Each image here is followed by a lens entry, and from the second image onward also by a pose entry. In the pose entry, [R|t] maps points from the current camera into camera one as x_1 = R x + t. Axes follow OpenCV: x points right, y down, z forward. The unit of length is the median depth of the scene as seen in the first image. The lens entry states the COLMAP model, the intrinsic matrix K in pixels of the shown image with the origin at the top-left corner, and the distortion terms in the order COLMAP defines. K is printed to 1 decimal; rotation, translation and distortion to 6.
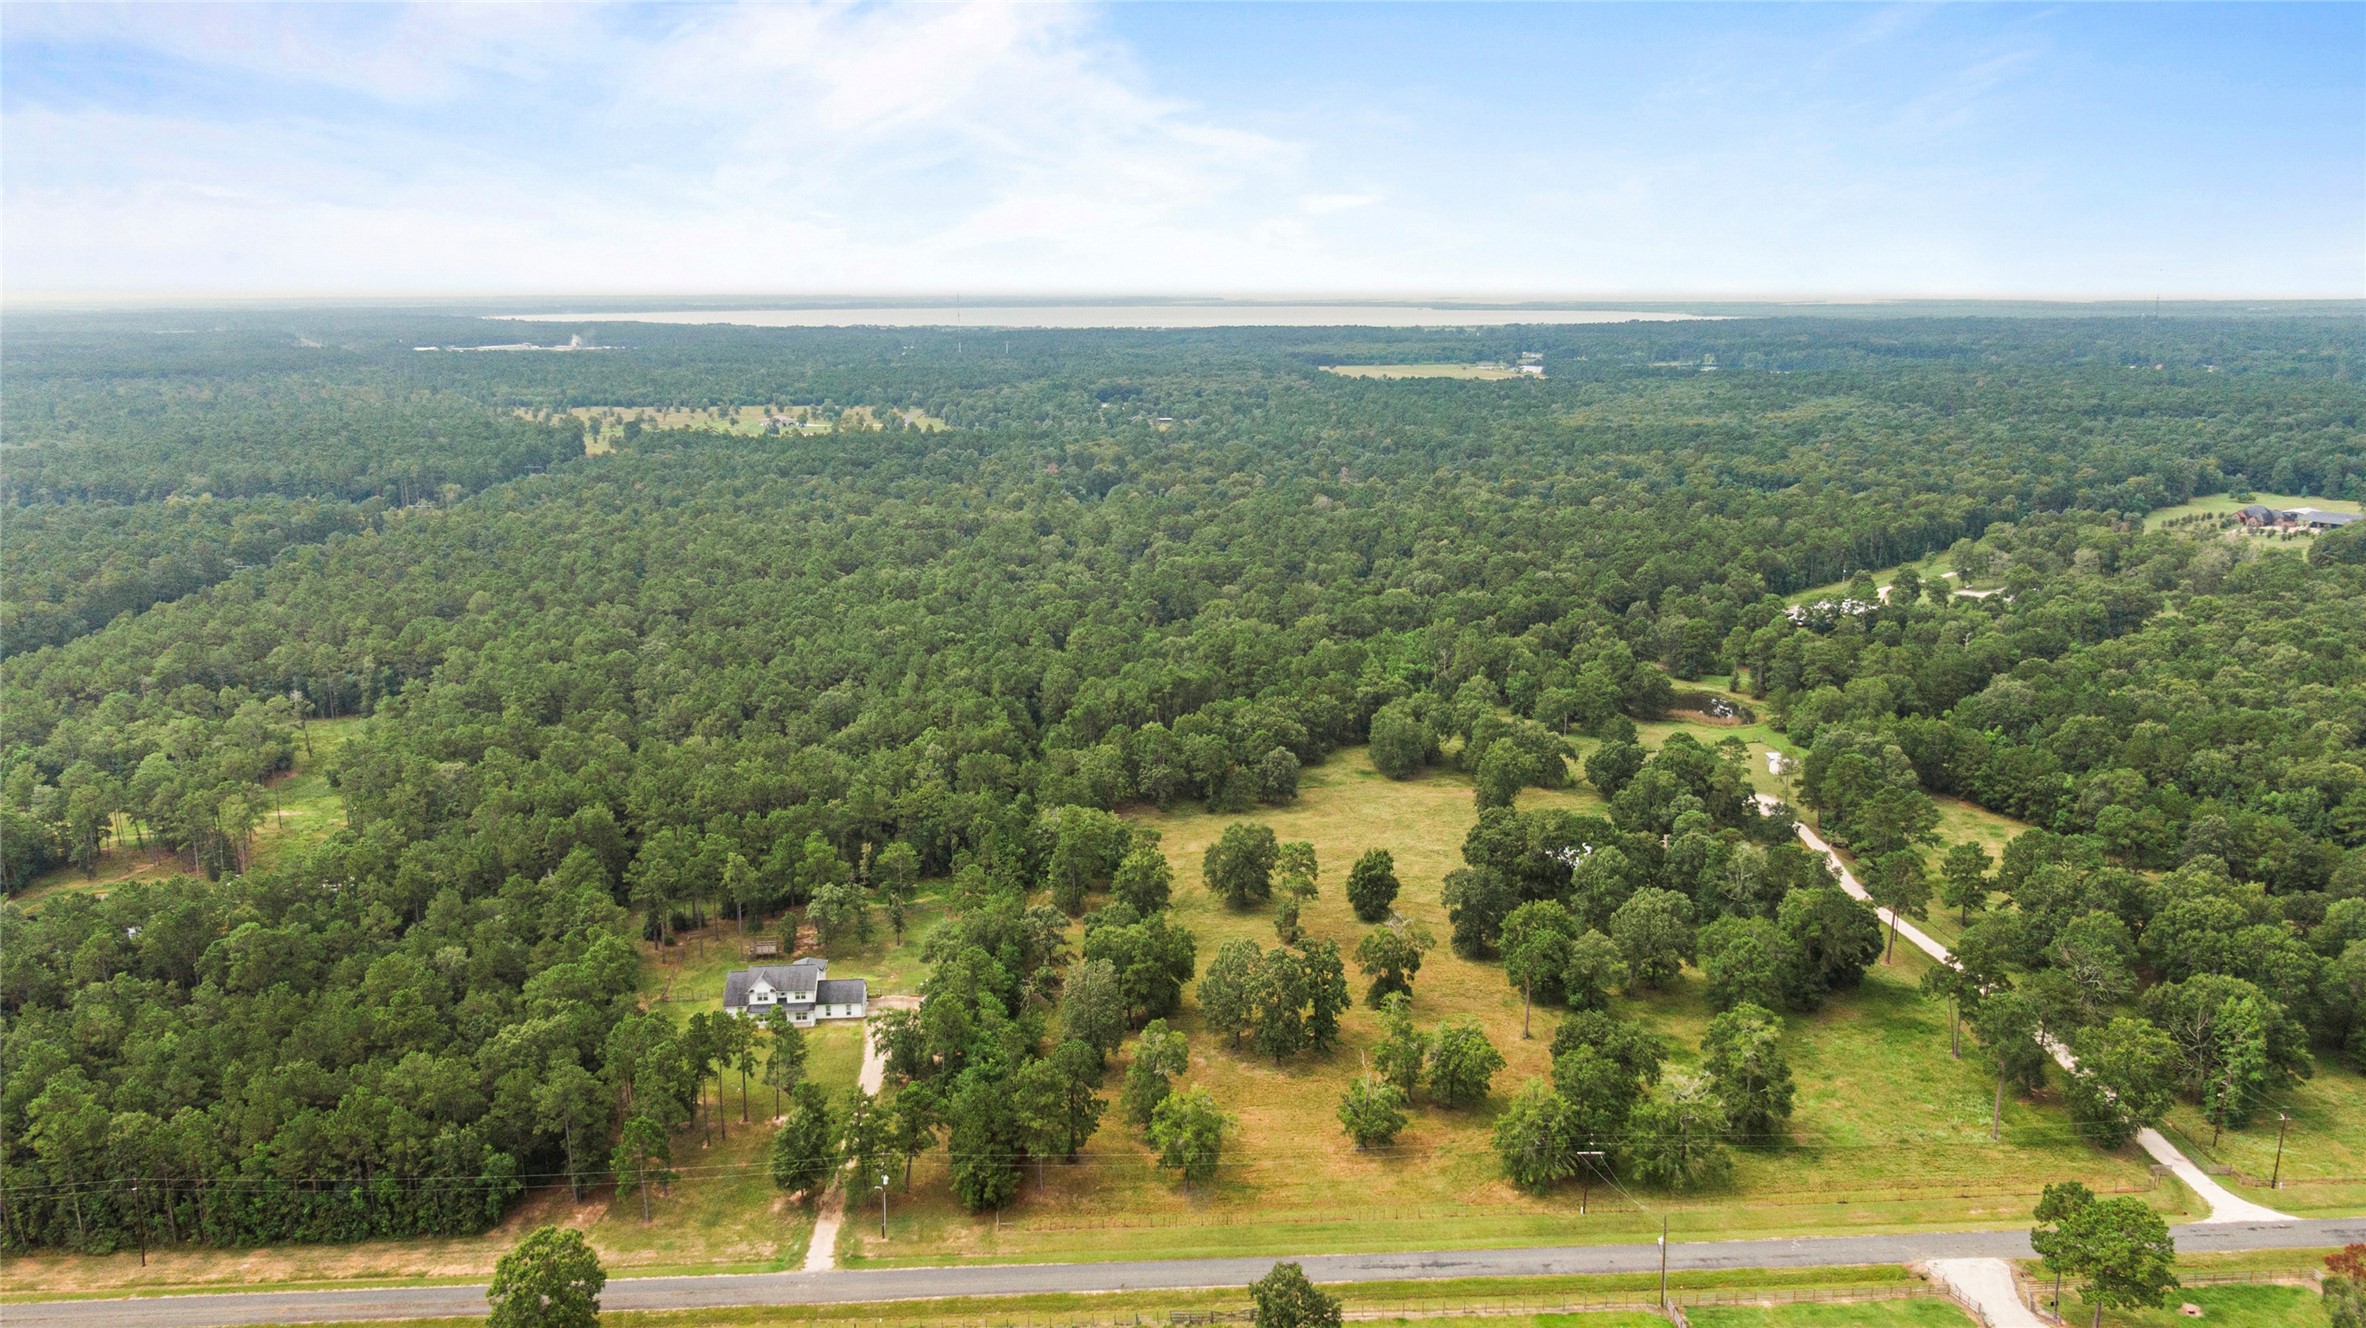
lens RADIAL K [[1689.3, 0, 1183.0], [0, 1689.3, 664.0], [0, 0, 1]] dist [0.048028, -0.083052]
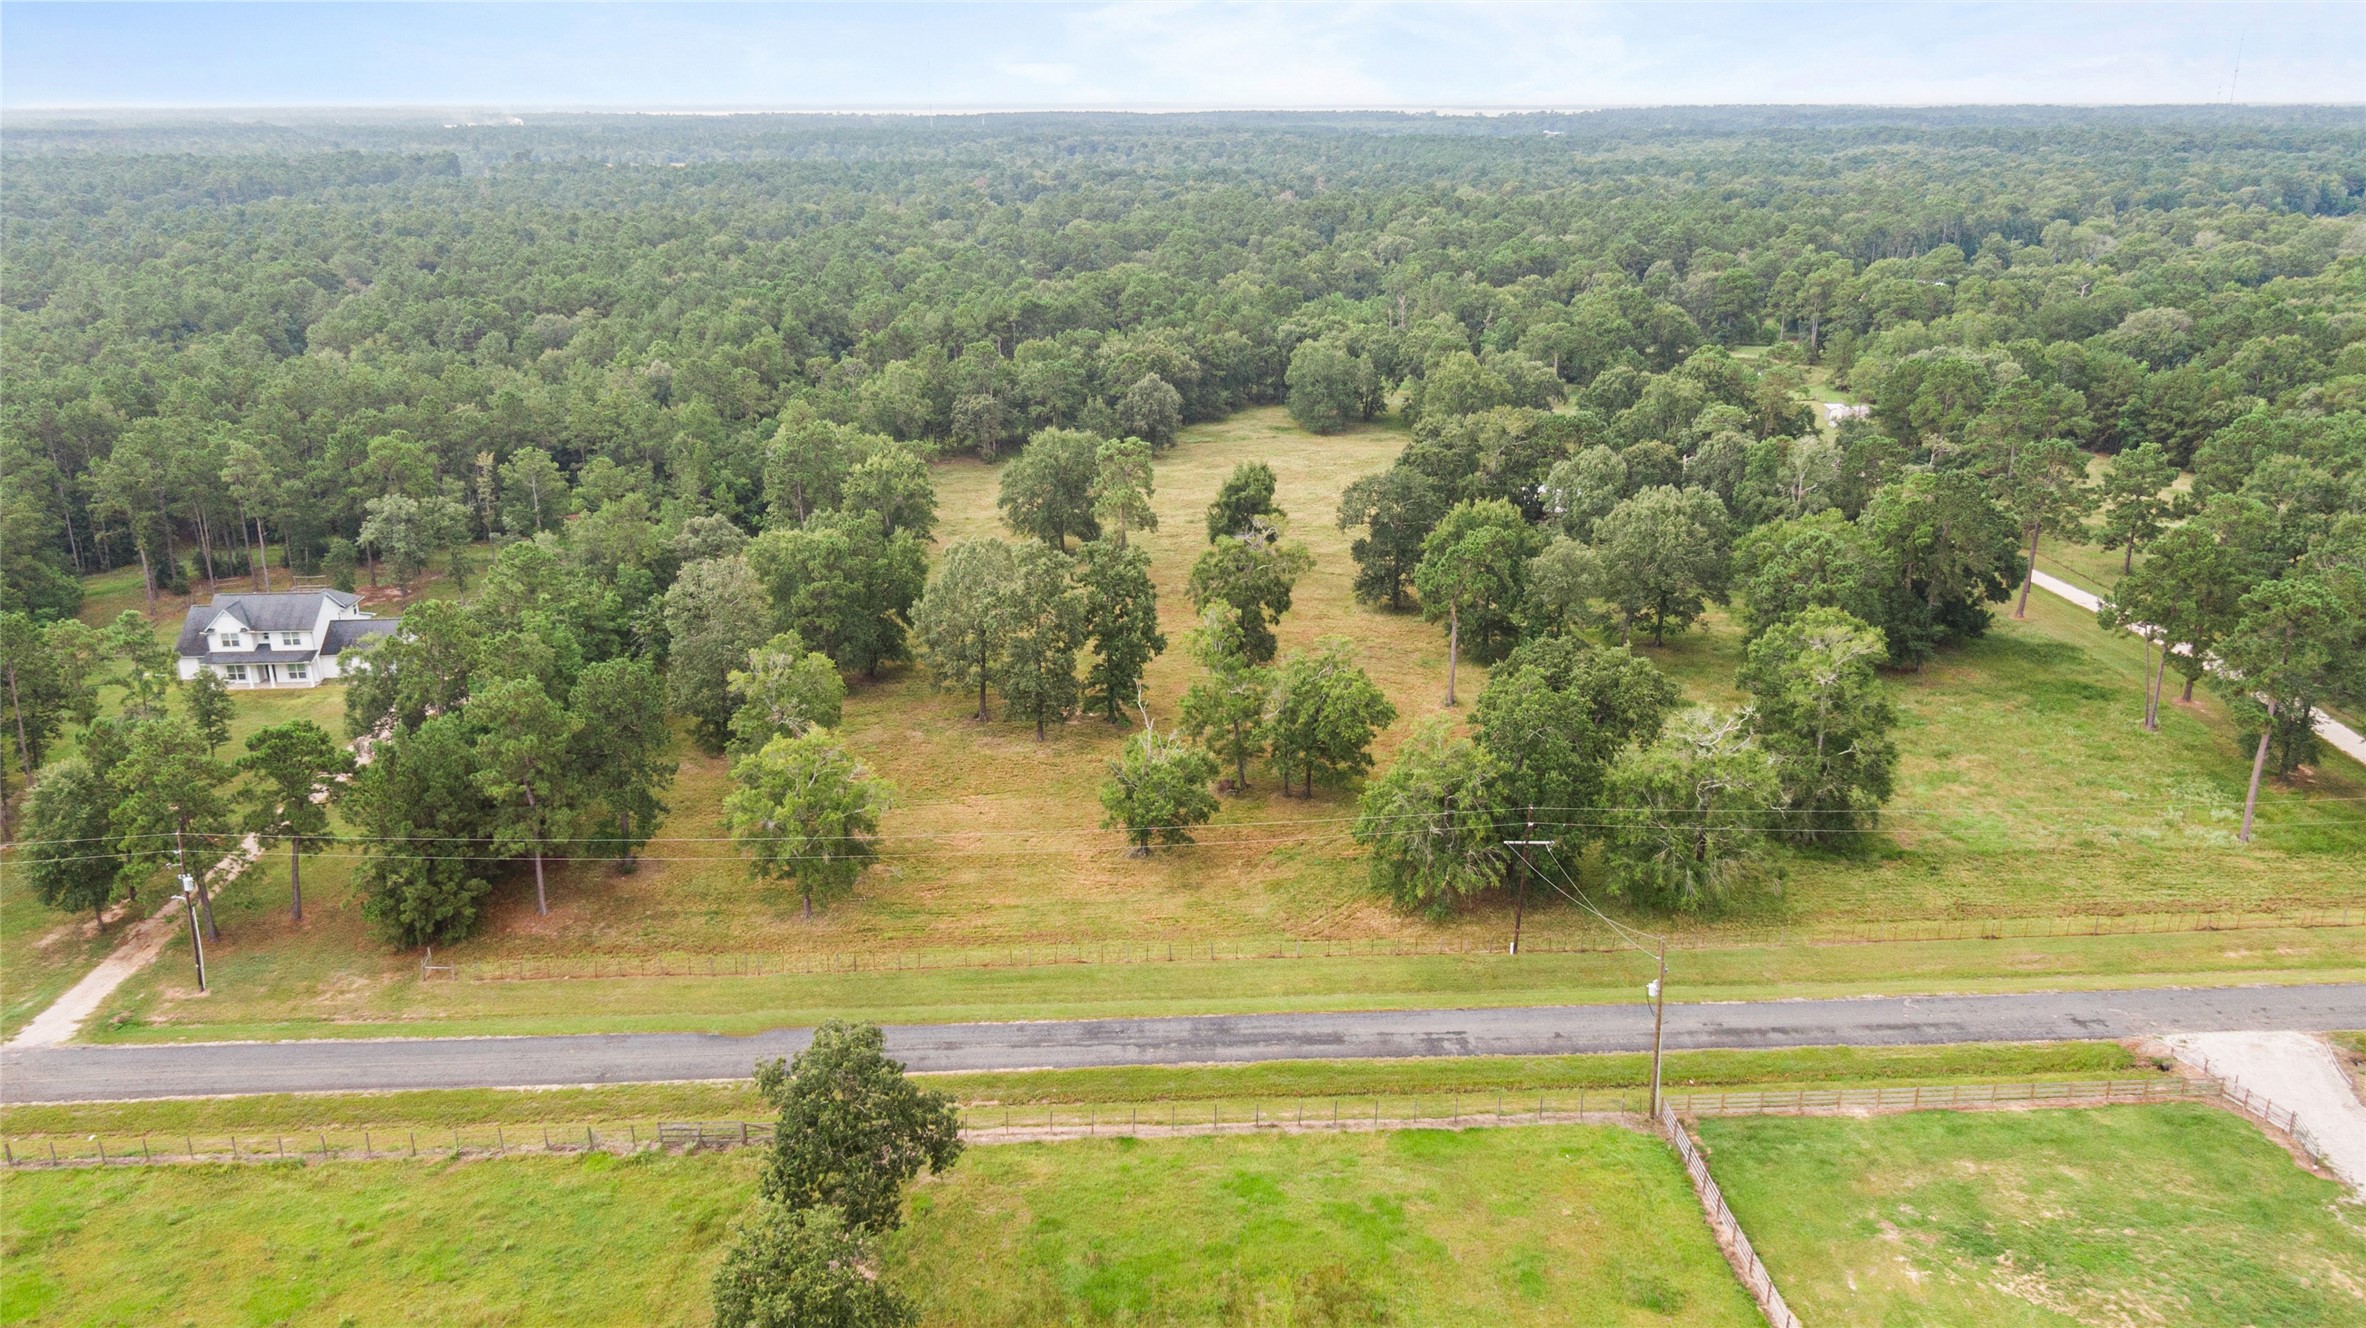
lens RADIAL K [[1724.1, 0, 1183.0], [0, 1724.1, 664.0], [0, 0, 1]] dist [0.033075, -0.049112]
pose [[0.999982, 0.002414, -0.005488, 0.091204], [-0.001866, 0.995214, 0.097707, 0.121983], [0.005698, -0.097695, 0.995200, 0.314770]]
